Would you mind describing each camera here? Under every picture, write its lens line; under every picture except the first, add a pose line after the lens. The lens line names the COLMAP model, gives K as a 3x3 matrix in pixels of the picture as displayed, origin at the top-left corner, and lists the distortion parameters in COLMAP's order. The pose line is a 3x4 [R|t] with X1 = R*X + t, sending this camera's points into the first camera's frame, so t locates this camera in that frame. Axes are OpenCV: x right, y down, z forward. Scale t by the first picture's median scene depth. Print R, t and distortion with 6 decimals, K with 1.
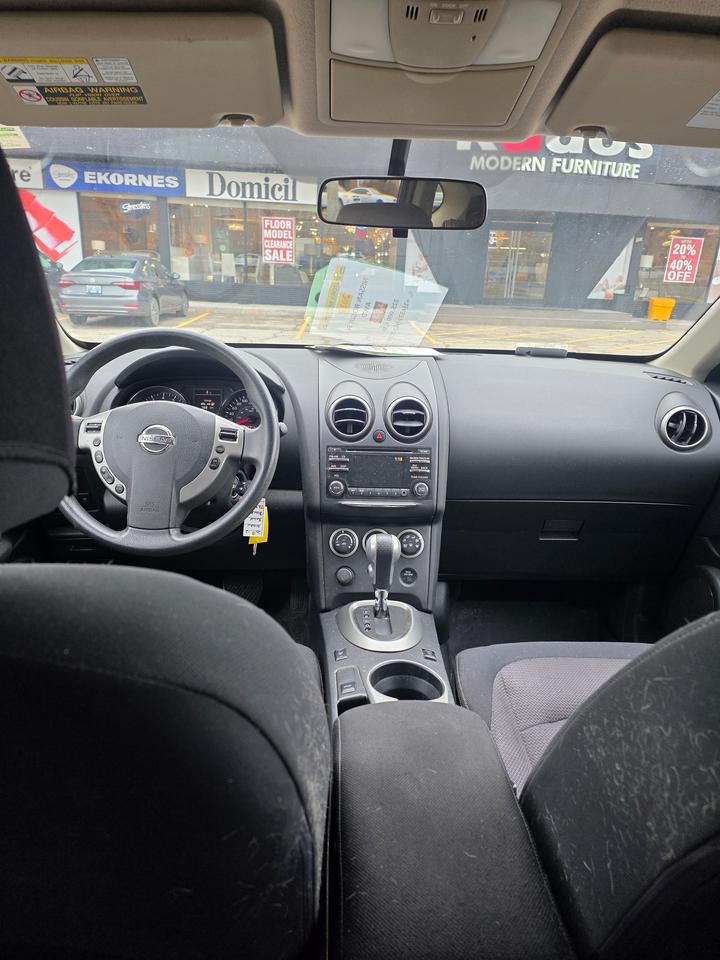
lens RADIAL K [[619.8, 0, 360.0], [0, 619.8, 480.0], [0, 0, 1]] dist [0.004548, -0.000246]
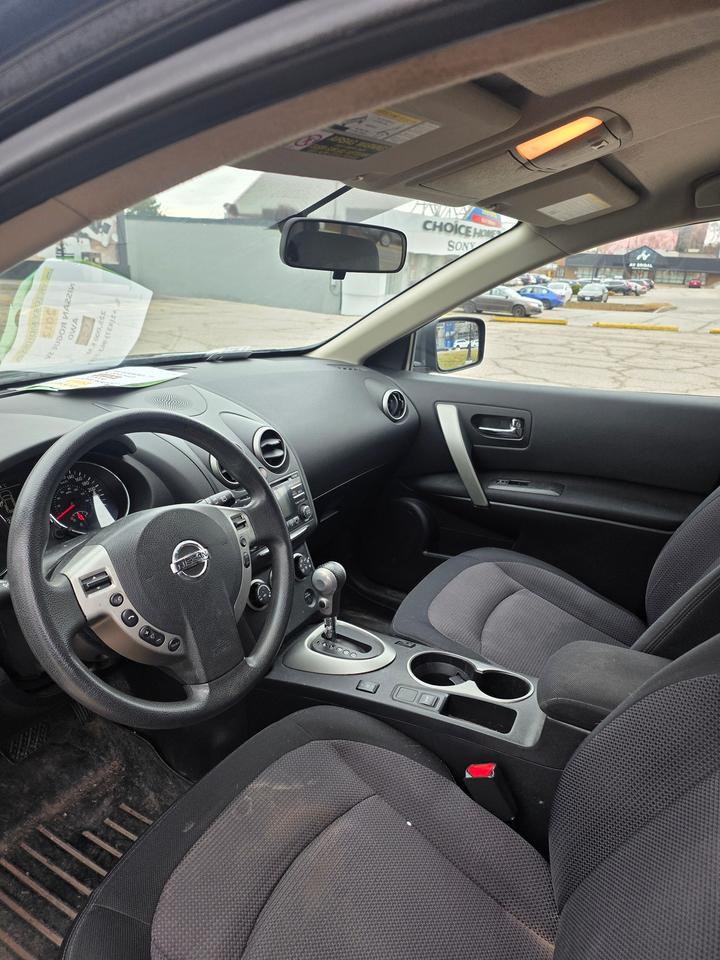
lens RADIAL K [[633.8, 0, 360.0], [0, 633.8, 480.0], [0, 0, 1]] dist [0.001354, -0.000357]
pose [[0.474477, -0.283046, 0.833521, -0.608282], [0.214837, 0.955495, 0.202172, -0.192366], [-0.853649, 0.083146, 0.514169, 0.317570]]
